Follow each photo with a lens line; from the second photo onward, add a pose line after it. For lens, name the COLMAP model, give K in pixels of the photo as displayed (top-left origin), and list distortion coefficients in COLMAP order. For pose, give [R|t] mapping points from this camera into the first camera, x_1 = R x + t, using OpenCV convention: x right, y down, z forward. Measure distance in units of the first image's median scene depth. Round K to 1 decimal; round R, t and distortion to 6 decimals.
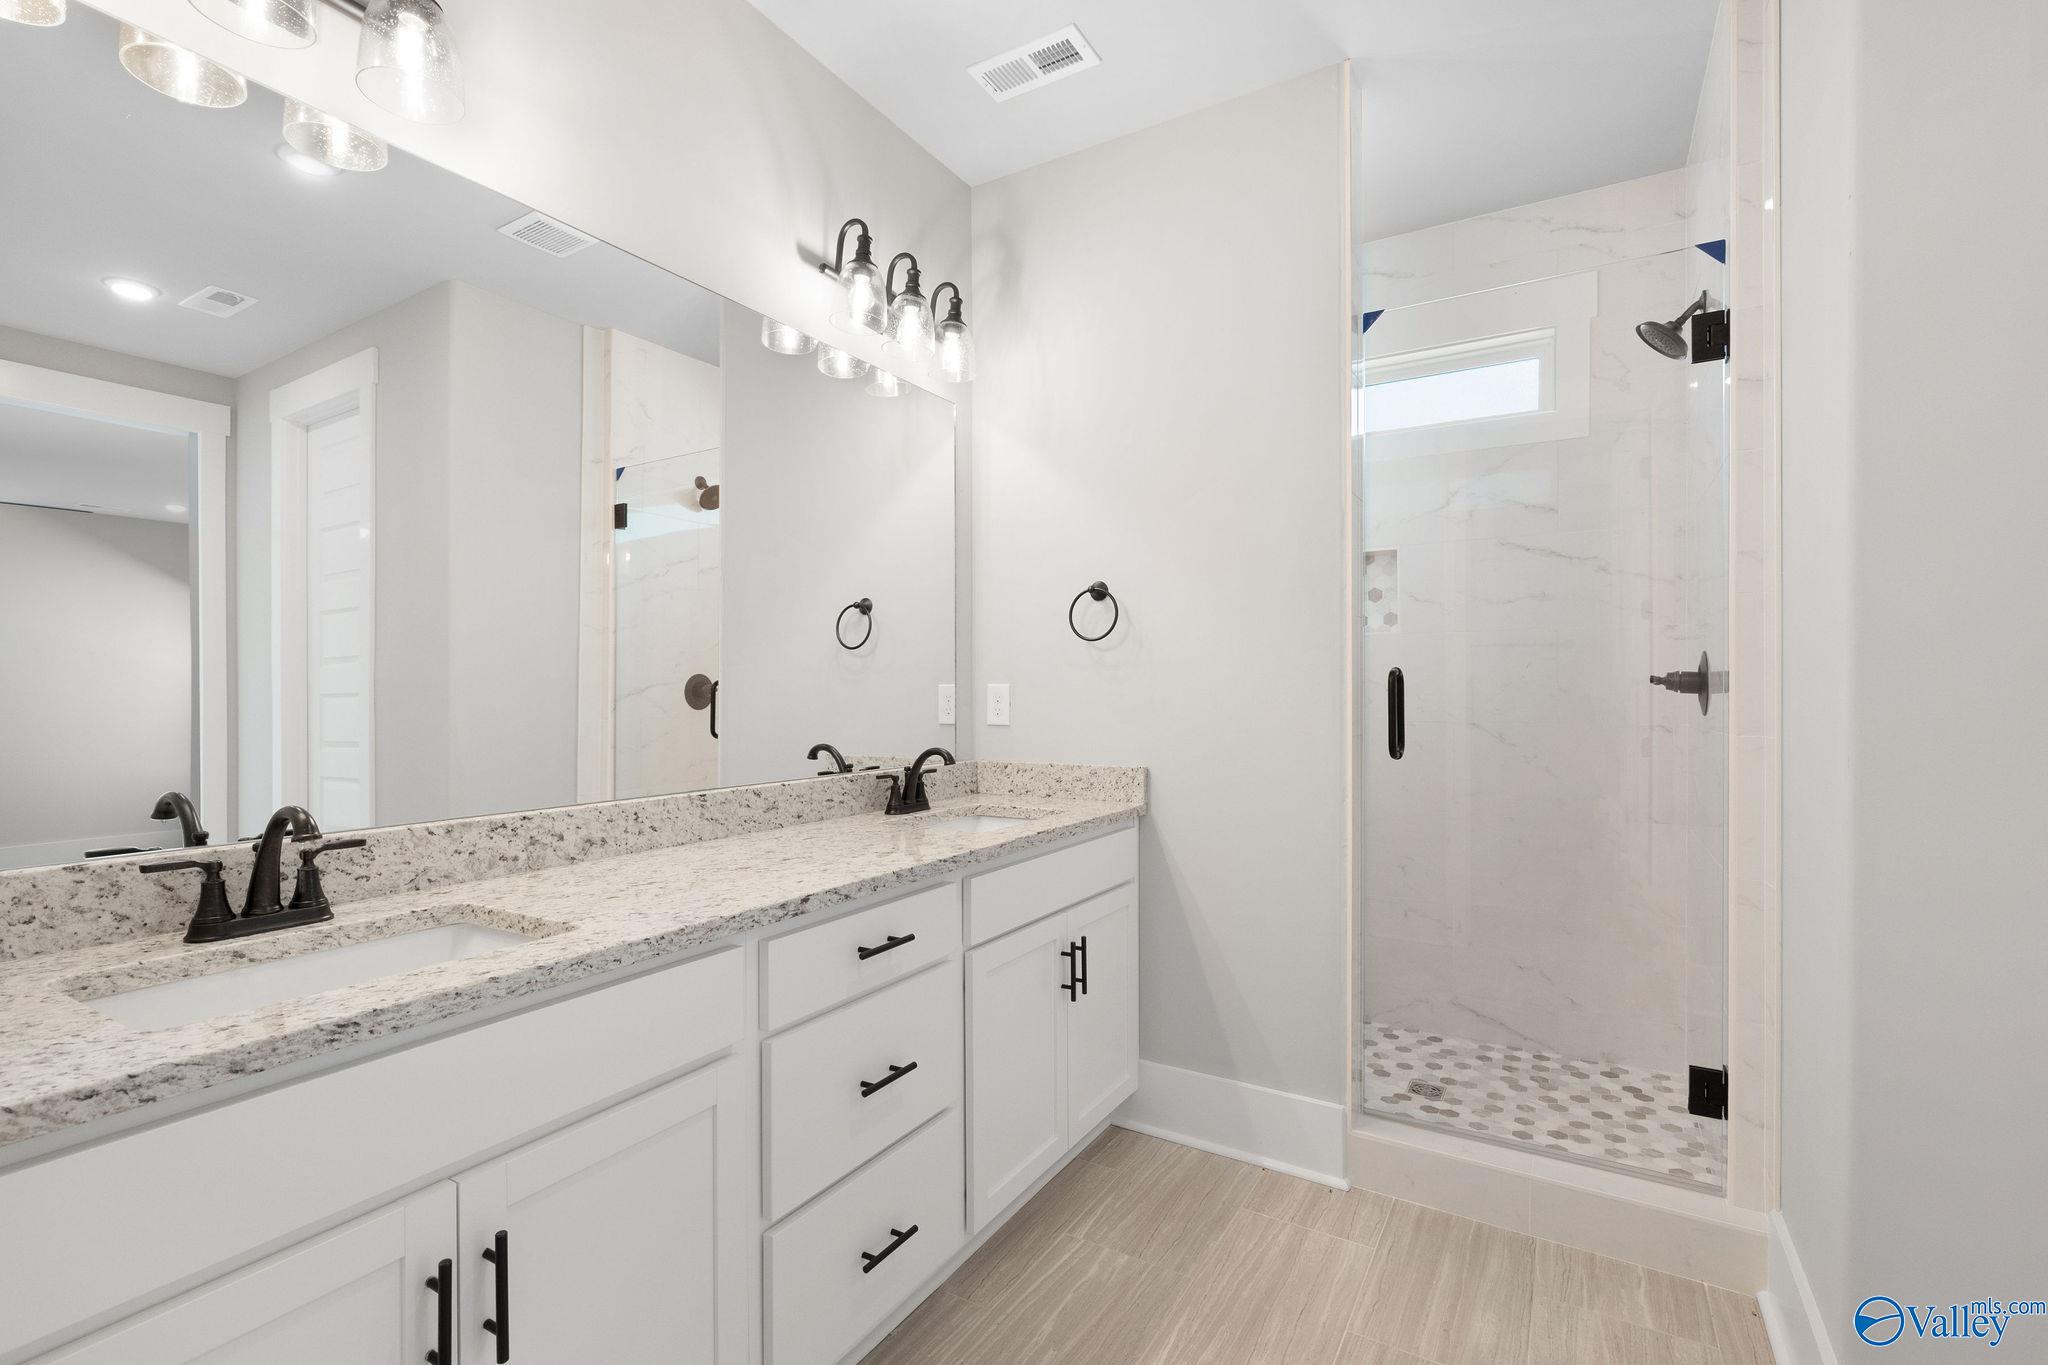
lens RADIAL K [[917.4, 0, 1019.8], [0, 917.4, 703.2], [0, 0, 1]] dist [-0.008962, 0.000438]
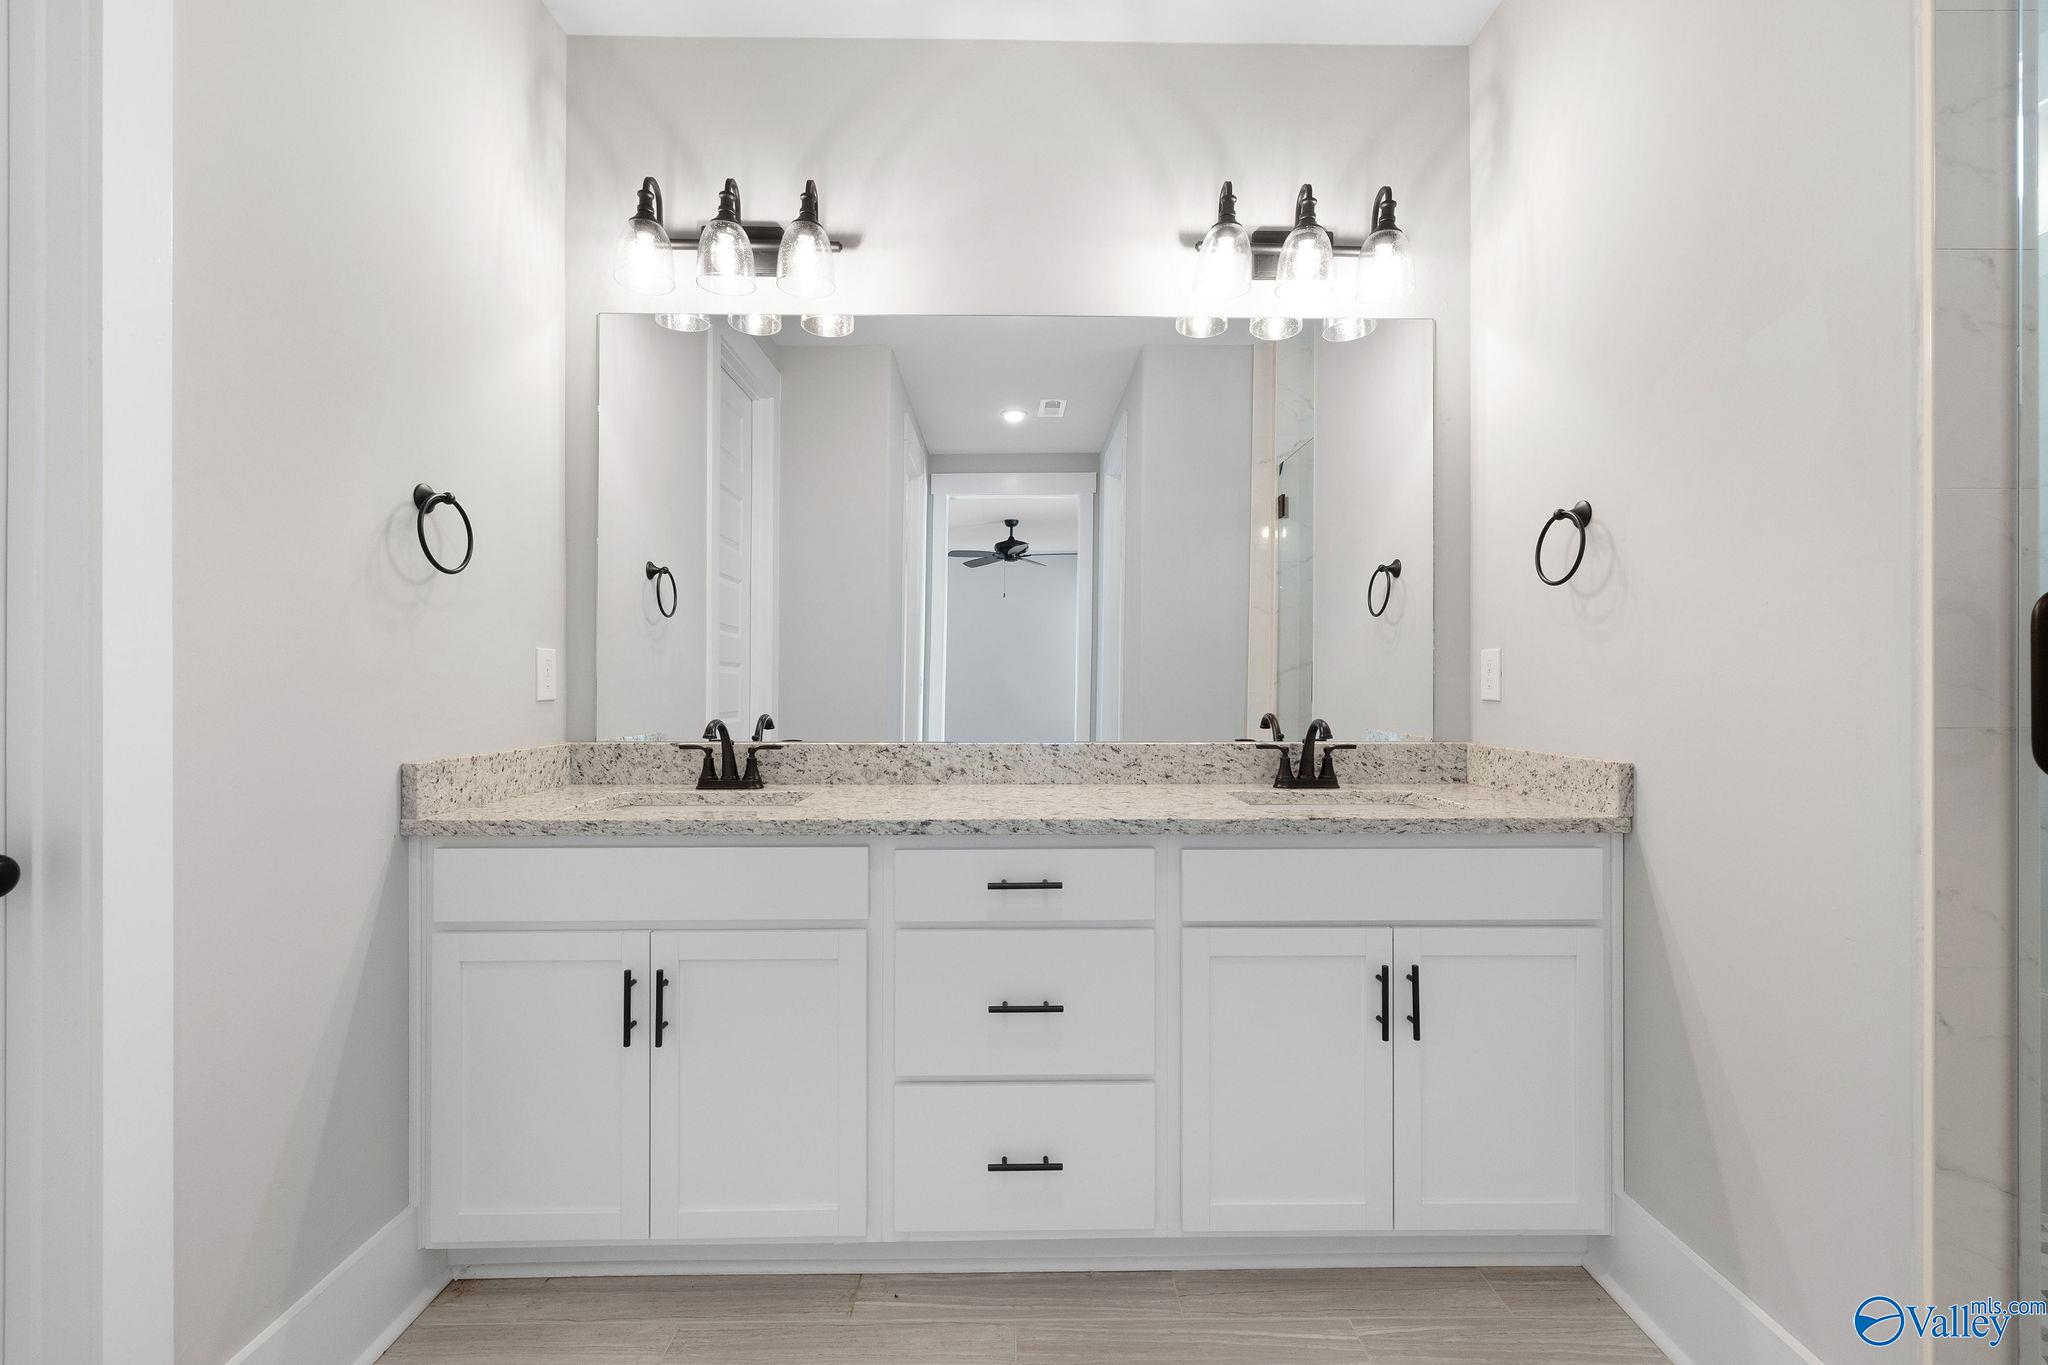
lens RADIAL K [[884.2, 0, 1021.3], [0, 884.2, 678.7], [0, 0, 1]] dist [0.000390, 0.000151]
pose [[0.527846, 0.003026, -0.849335, 0.649181], [-0.012119, 0.999919, -0.003969, 0.020711], [0.849254, 0.012388, 0.527840, 0.383341]]
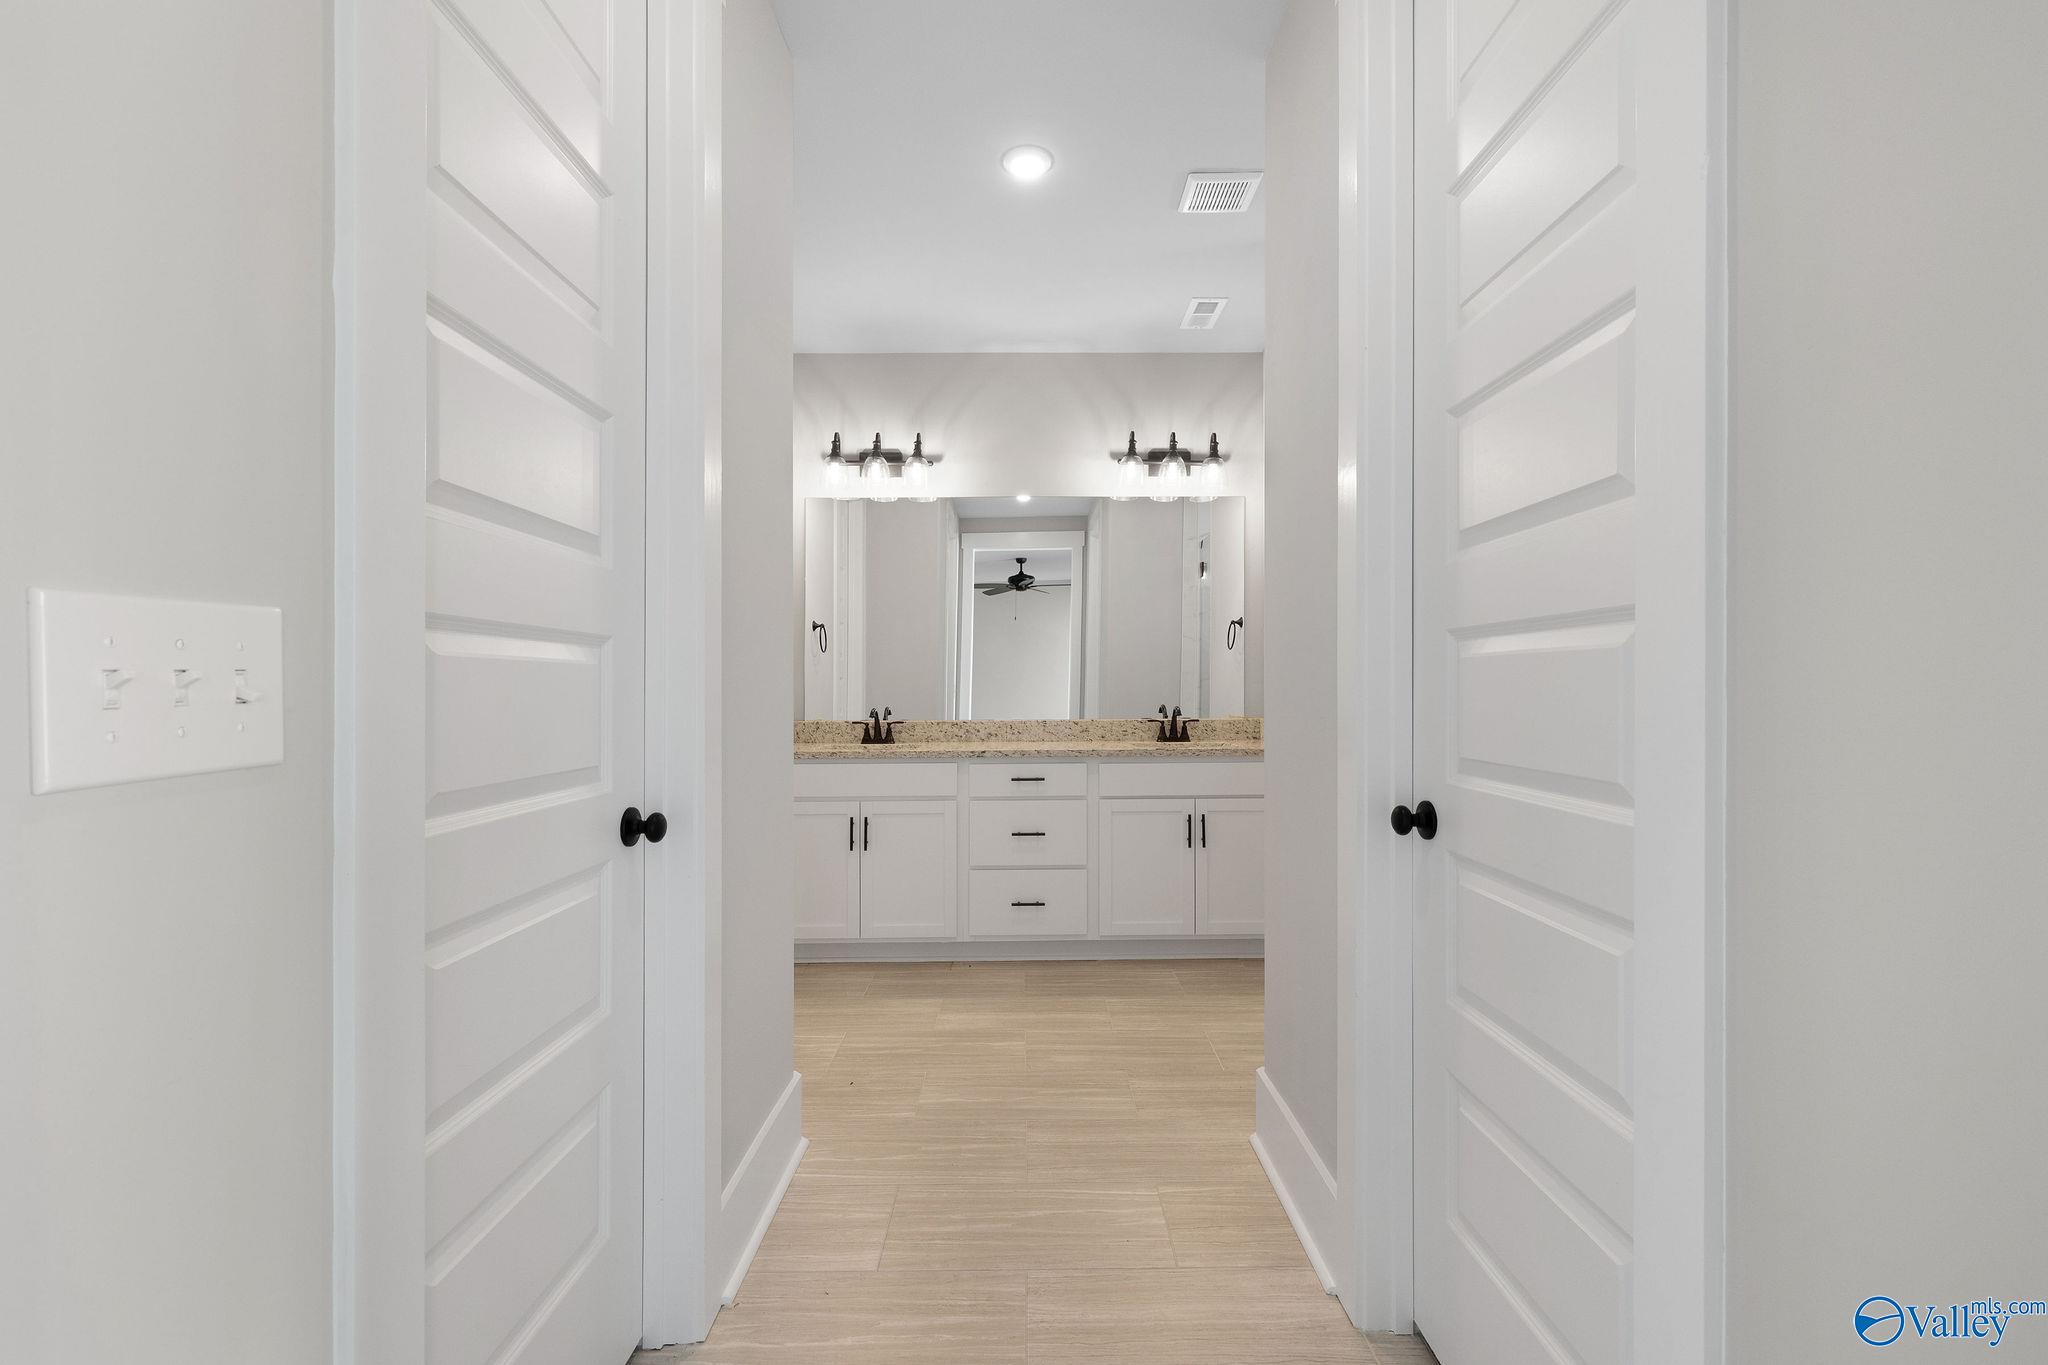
lens RADIAL K [[886.2, 0, 1024.0], [0, 886.2, 682.5], [0, 0, 1]] dist [-0.000036, 0.000026]
pose [[0.520003, -0.002889, -0.854159, 1.623834], [-0.006335, 0.999954, -0.007239, 0.021855], [0.854141, 0.009175, 0.519961, -0.204765]]
